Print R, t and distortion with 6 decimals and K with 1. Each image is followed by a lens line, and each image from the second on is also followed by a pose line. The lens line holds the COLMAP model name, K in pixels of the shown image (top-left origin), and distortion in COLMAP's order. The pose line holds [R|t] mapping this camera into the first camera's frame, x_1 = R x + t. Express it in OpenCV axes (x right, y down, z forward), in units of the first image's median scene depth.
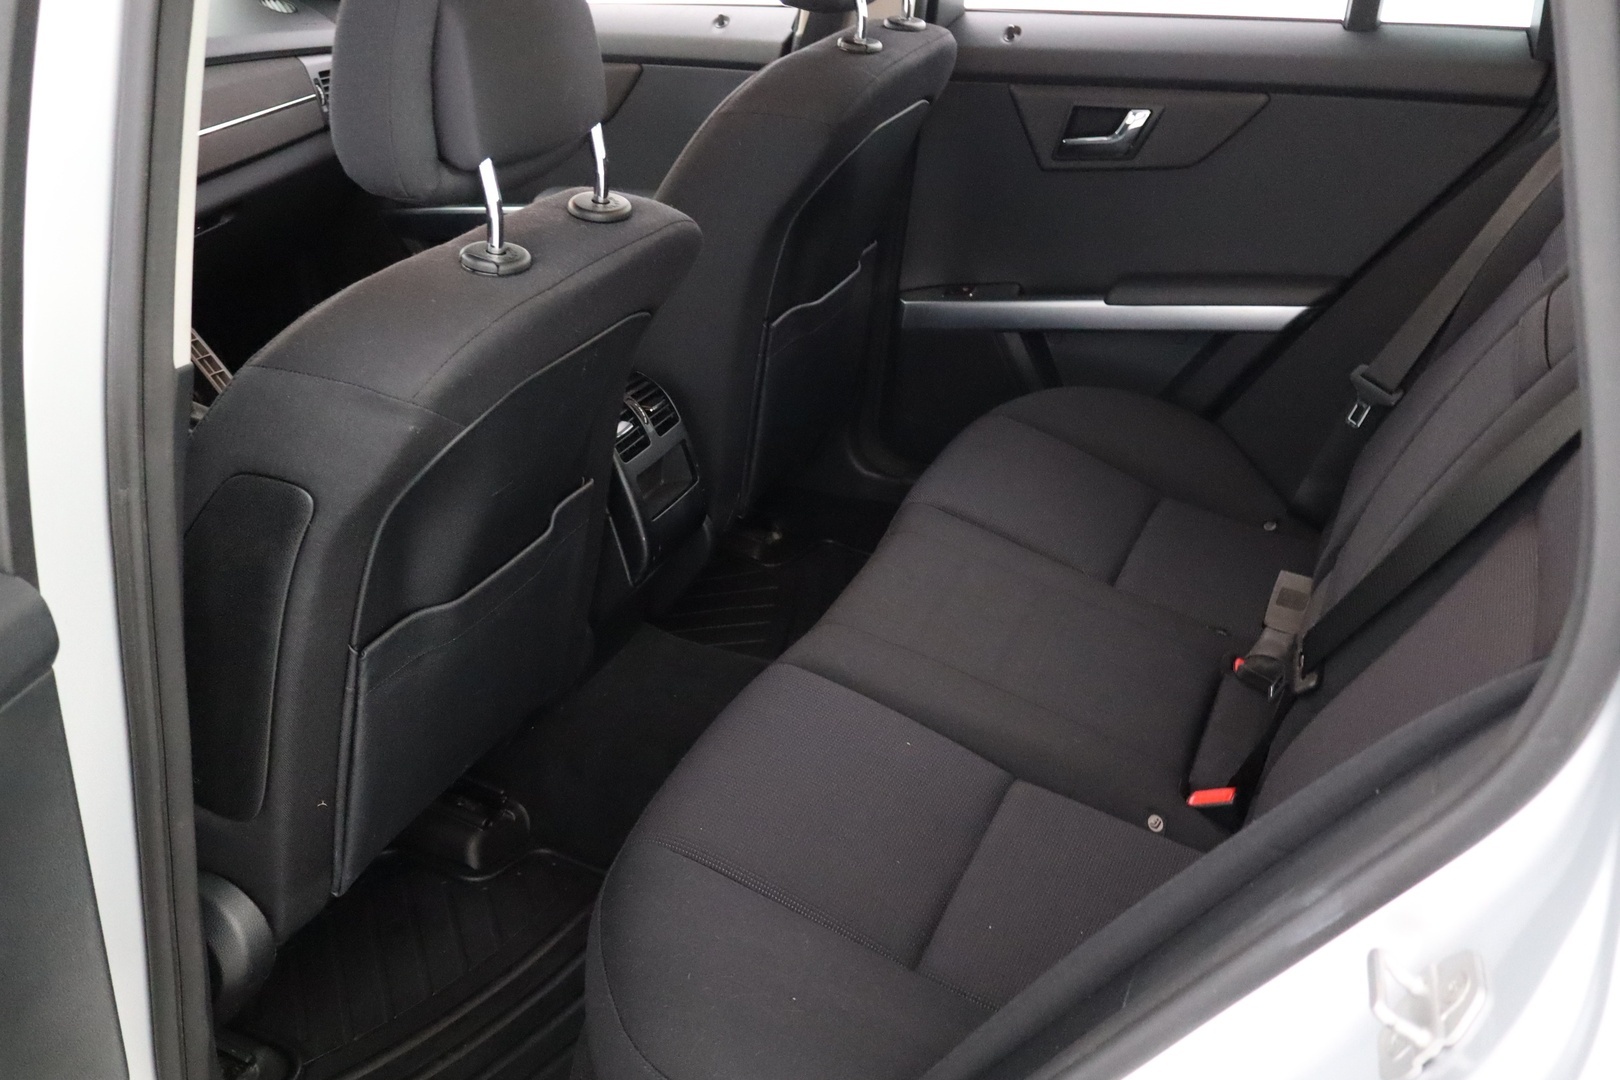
lens RADIAL K [[1601.2, 0, 802.7], [0, 1601.2, 541.3], [0, 0, 1]] dist [-0.007896, -0.015512]
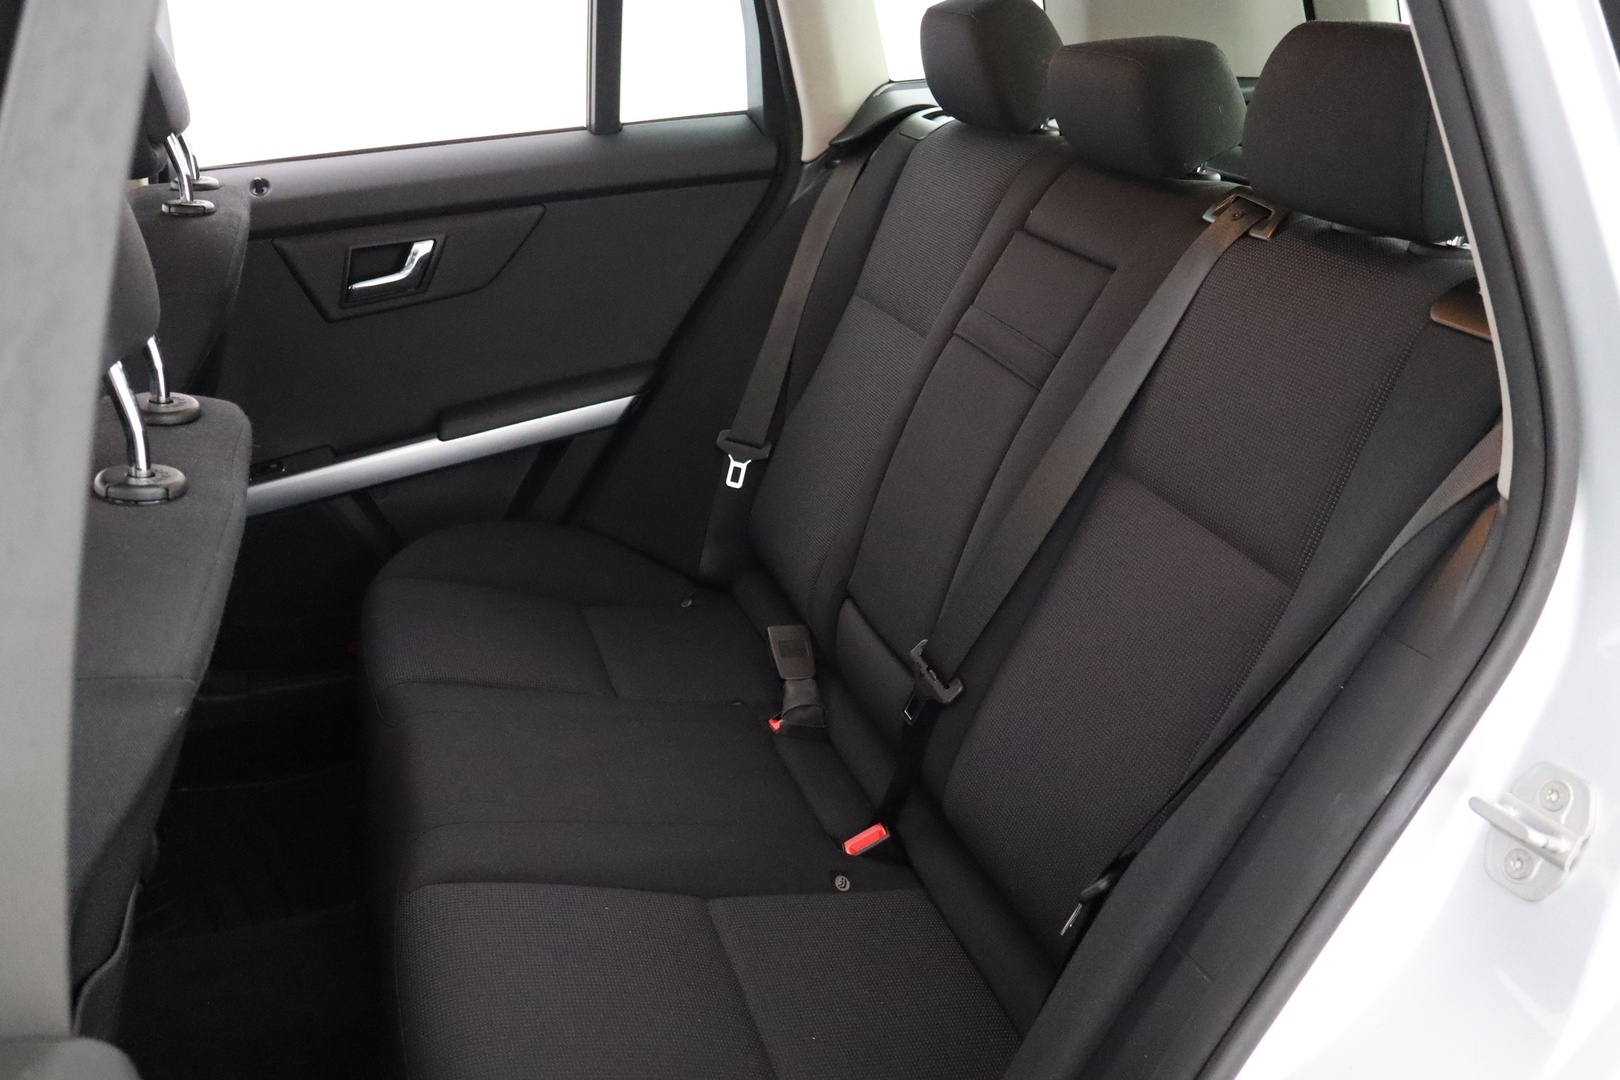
lens RADIAL K [[1601.2, 0, 802.7], [0, 1601.2, 541.3], [0, 0, 1]] dist [-0.007896, -0.015512]
pose [[0.761804, -0.266671, 0.590374, -0.242459], [0.323656, 0.946125, 0.009725, -0.032229], [-0.561161, 0.183670, 0.807071, 0.120588]]
